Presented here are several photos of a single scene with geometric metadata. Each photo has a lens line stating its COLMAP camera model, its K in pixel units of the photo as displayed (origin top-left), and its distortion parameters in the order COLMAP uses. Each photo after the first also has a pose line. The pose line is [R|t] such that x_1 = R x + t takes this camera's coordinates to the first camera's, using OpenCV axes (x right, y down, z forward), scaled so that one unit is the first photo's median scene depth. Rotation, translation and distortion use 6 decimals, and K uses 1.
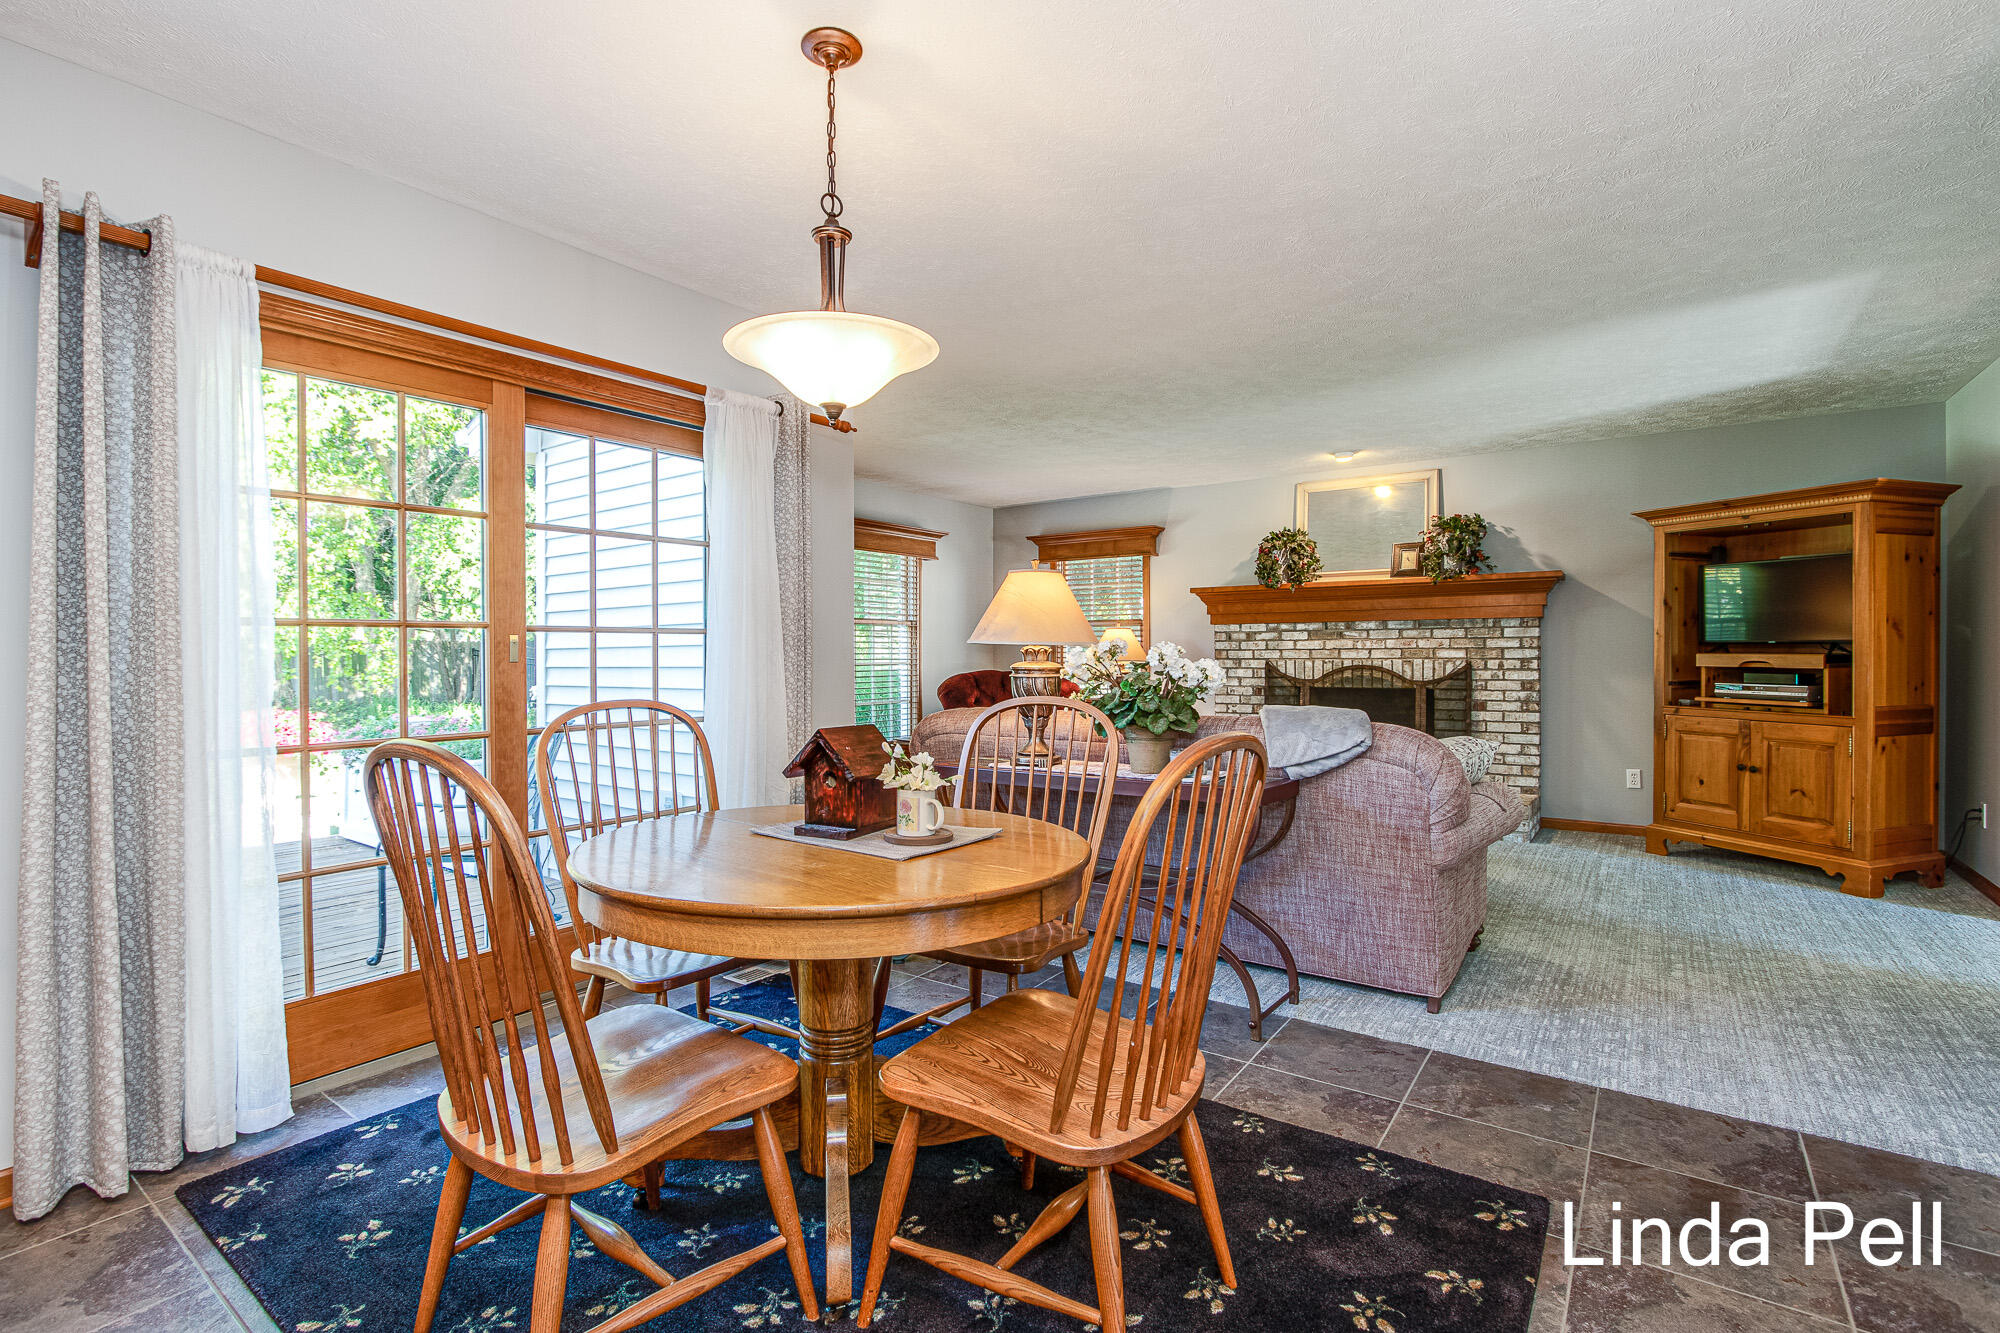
lens RADIAL K [[931.0, 0, 978.7], [0, 931.0, 655.7], [0, 0, 1]] dist [-0.022324, 0.002720]
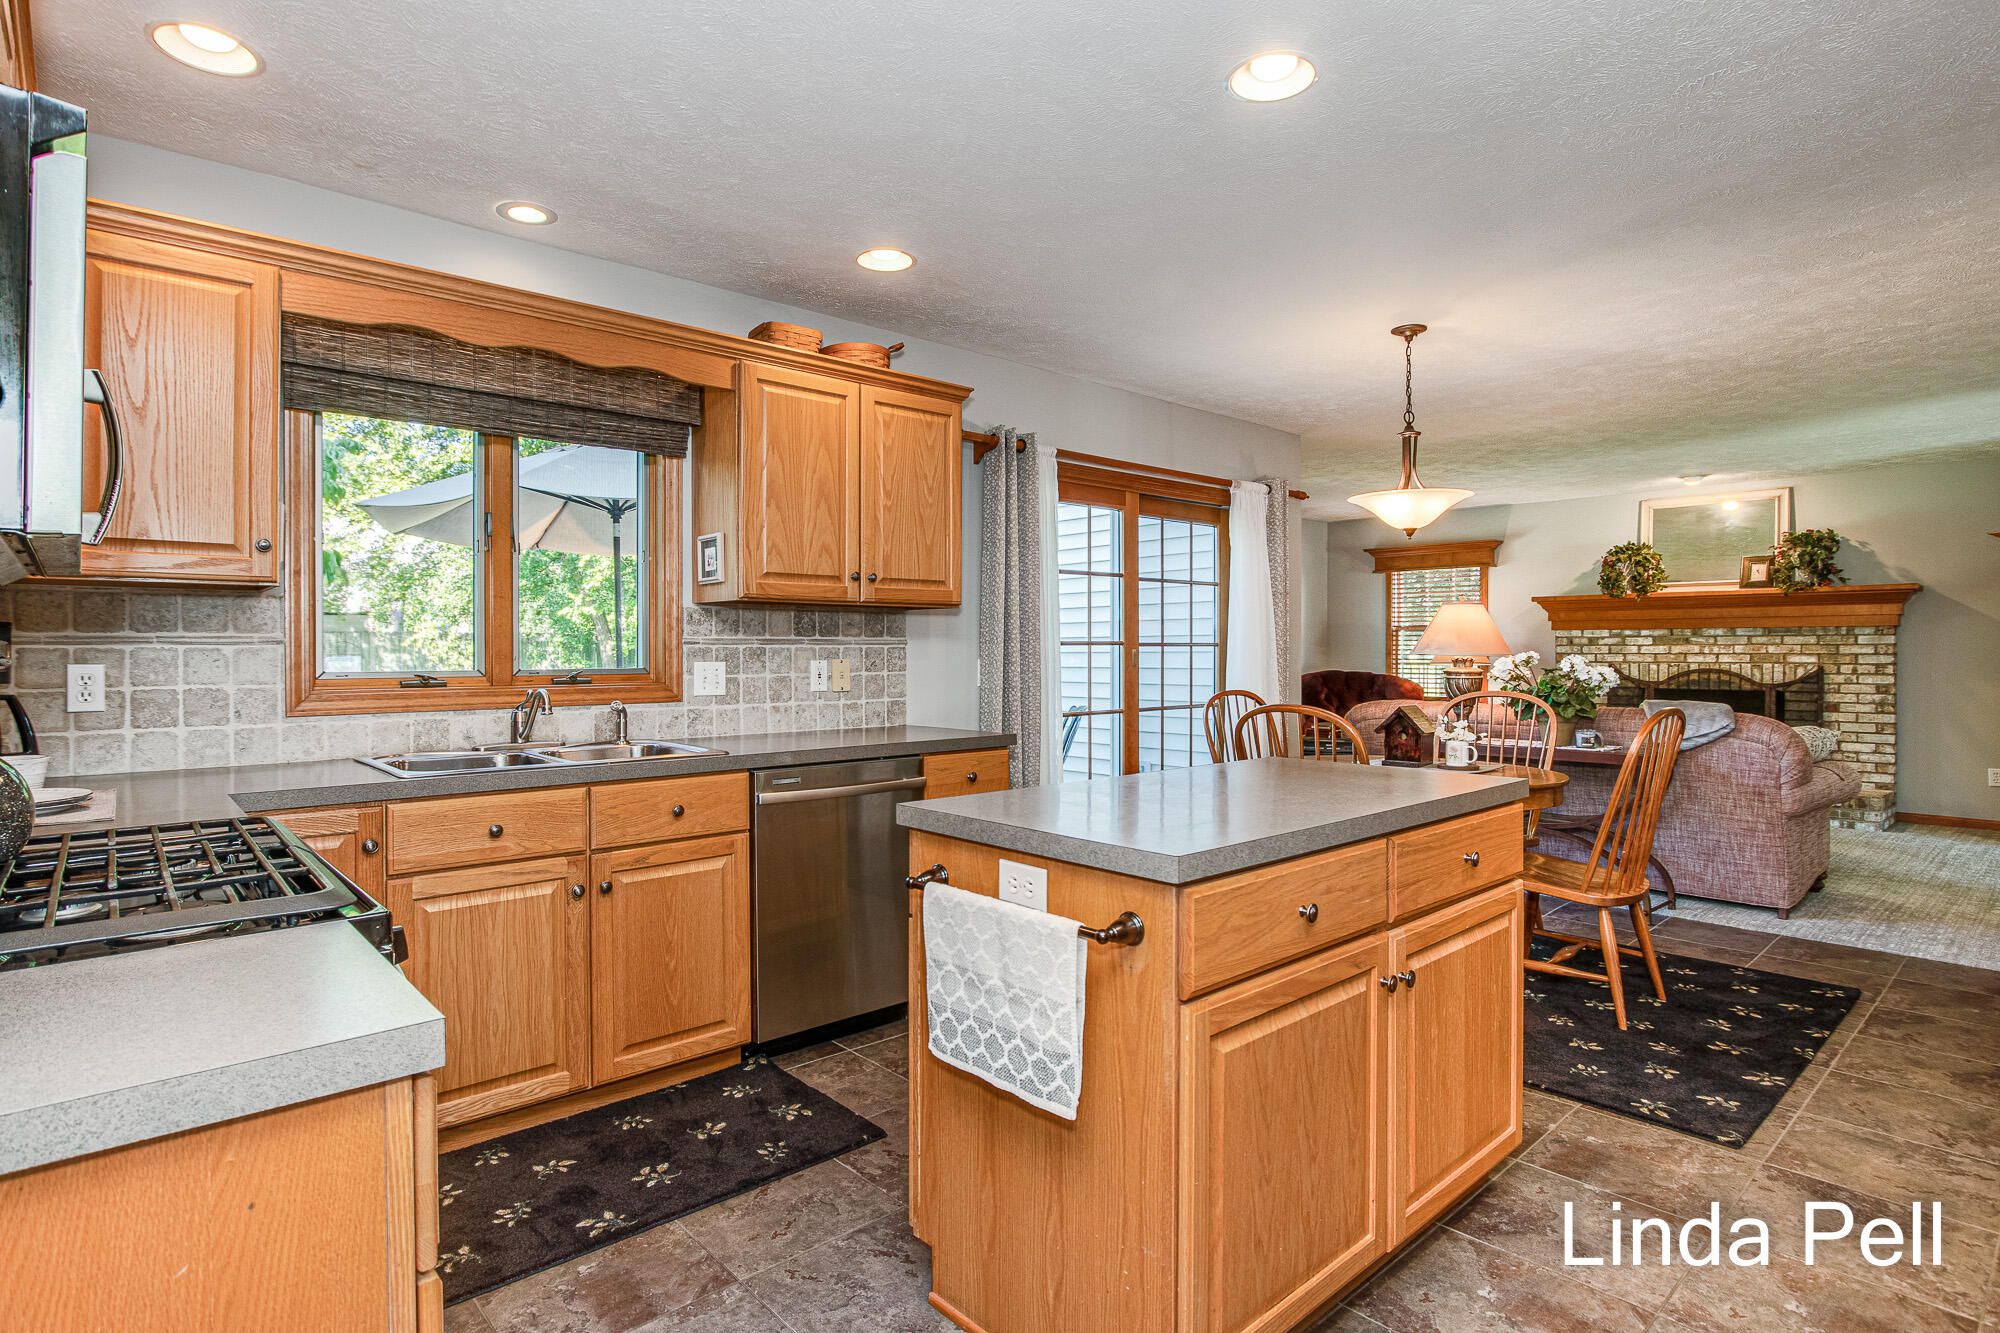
lens RADIAL K [[1026.6, 0, 975.3], [0, 1026.6, 650.0], [0, 0, 1]] dist [-0.016070, 0.000655]
pose [[0.976873, 0.004116, -0.213783, -0.181611], [-0.004089, 0.999991, 0.000571, -0.009467], [0.213783, 0.000316, 0.976881, -0.369507]]
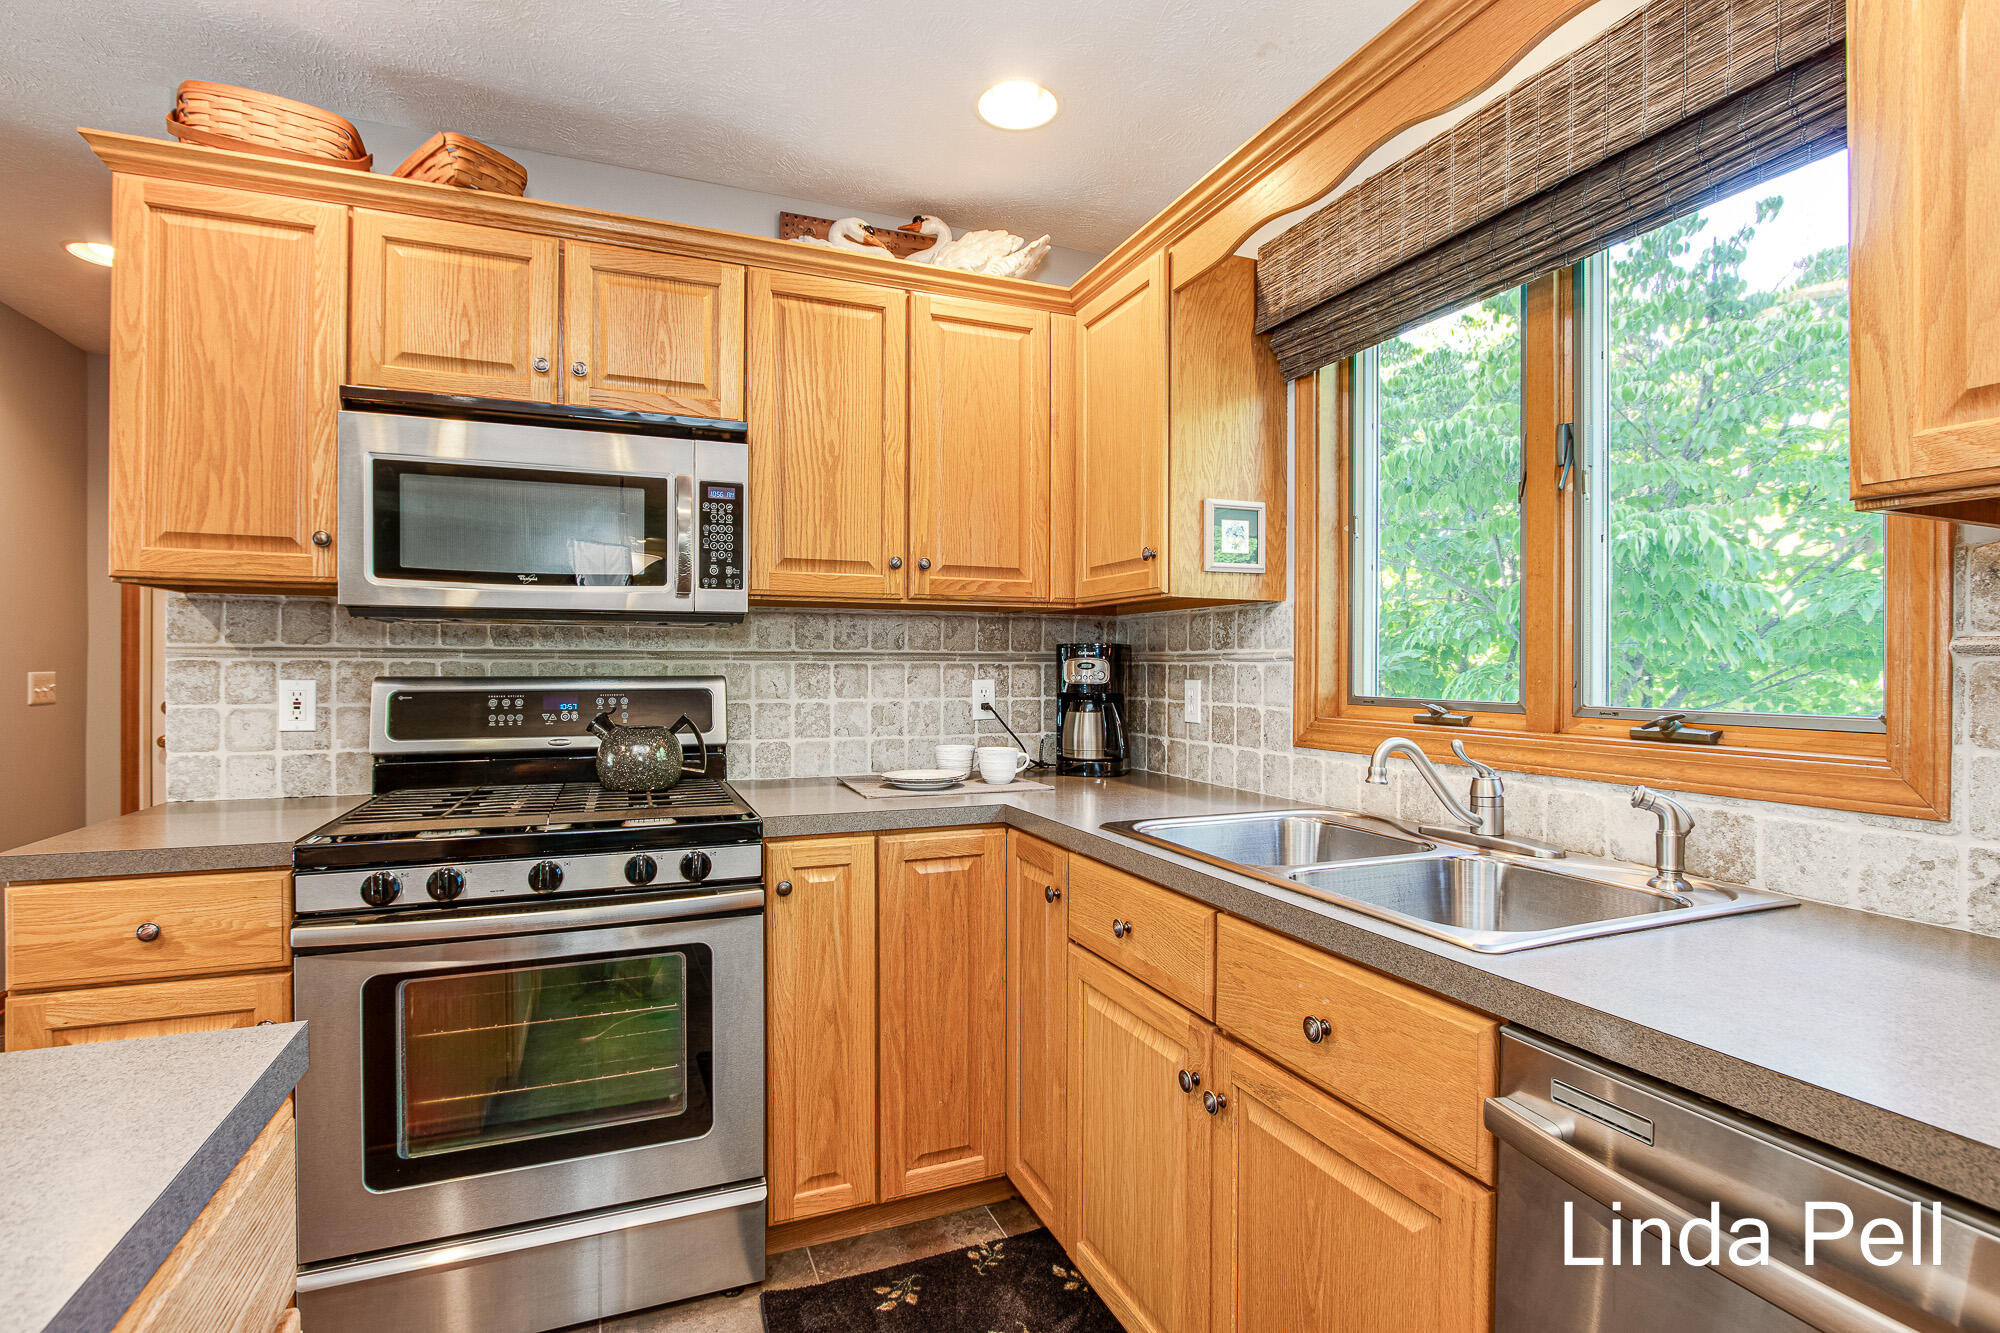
lens RADIAL K [[931.0, 0, 1000.7], [0, 931.0, 669.7], [0, 0, 1]] dist [-0.022324, 0.002720]
pose [[-0.515096, 0.004194, -0.857122, -0.219450], [-0.003677, 0.999968, 0.007102, -0.008932], [0.857124, 0.006810, -0.515065, 0.082033]]
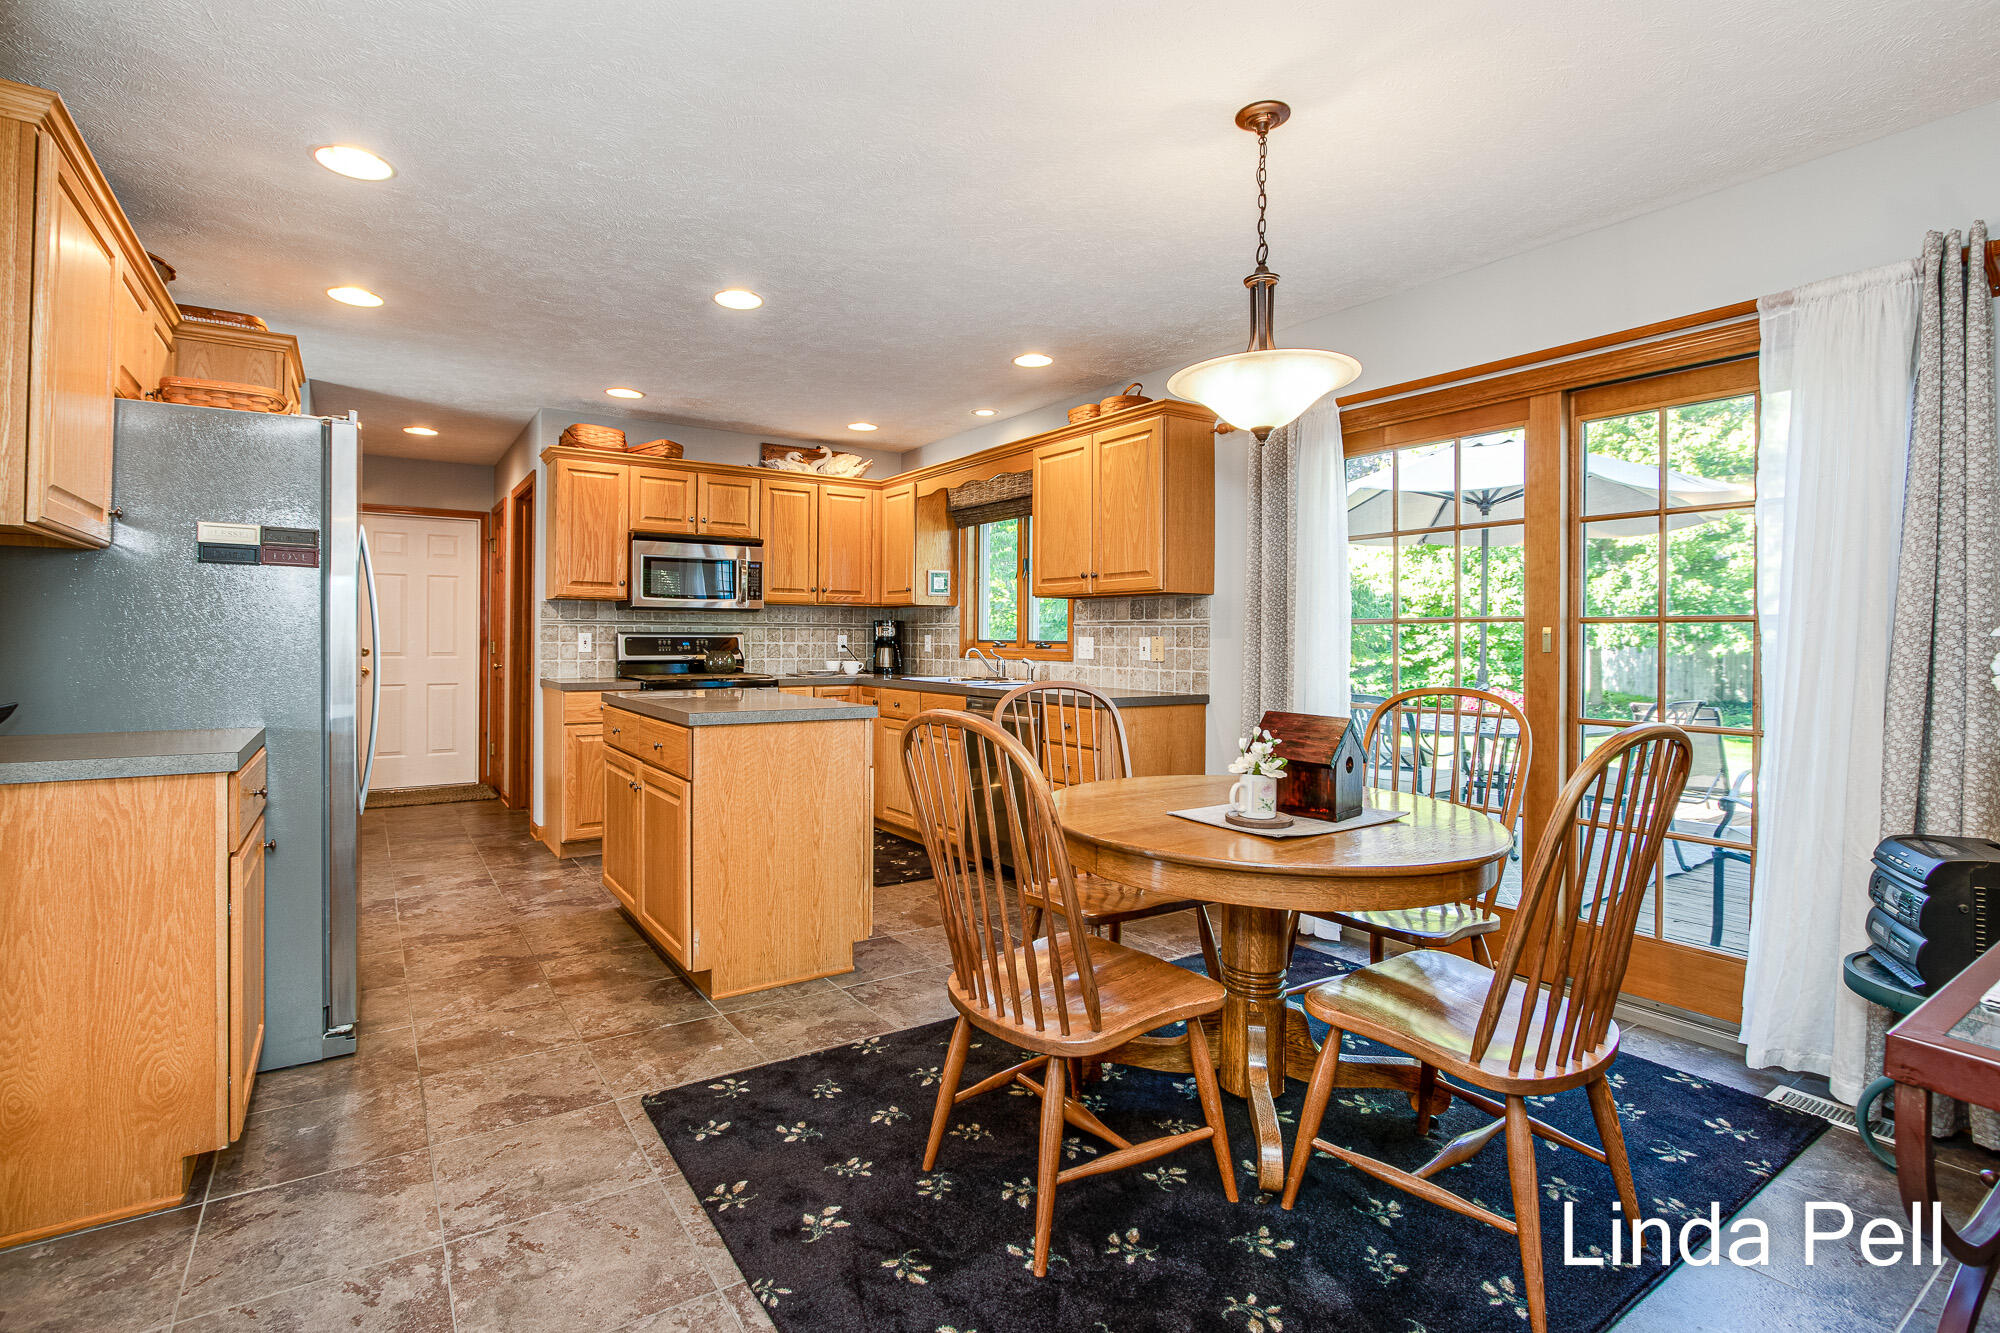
lens RADIAL K [[931.0, 0, 972.6], [0, 931.0, 638.6], [0, 0, 1]] dist [-0.022324, 0.002720]
pose [[-0.344092, 0.003509, -0.938929, 0.337658], [-0.008228, 0.999943, 0.006752, -0.005188], [0.938900, 0.010049, -0.344043, 0.344921]]
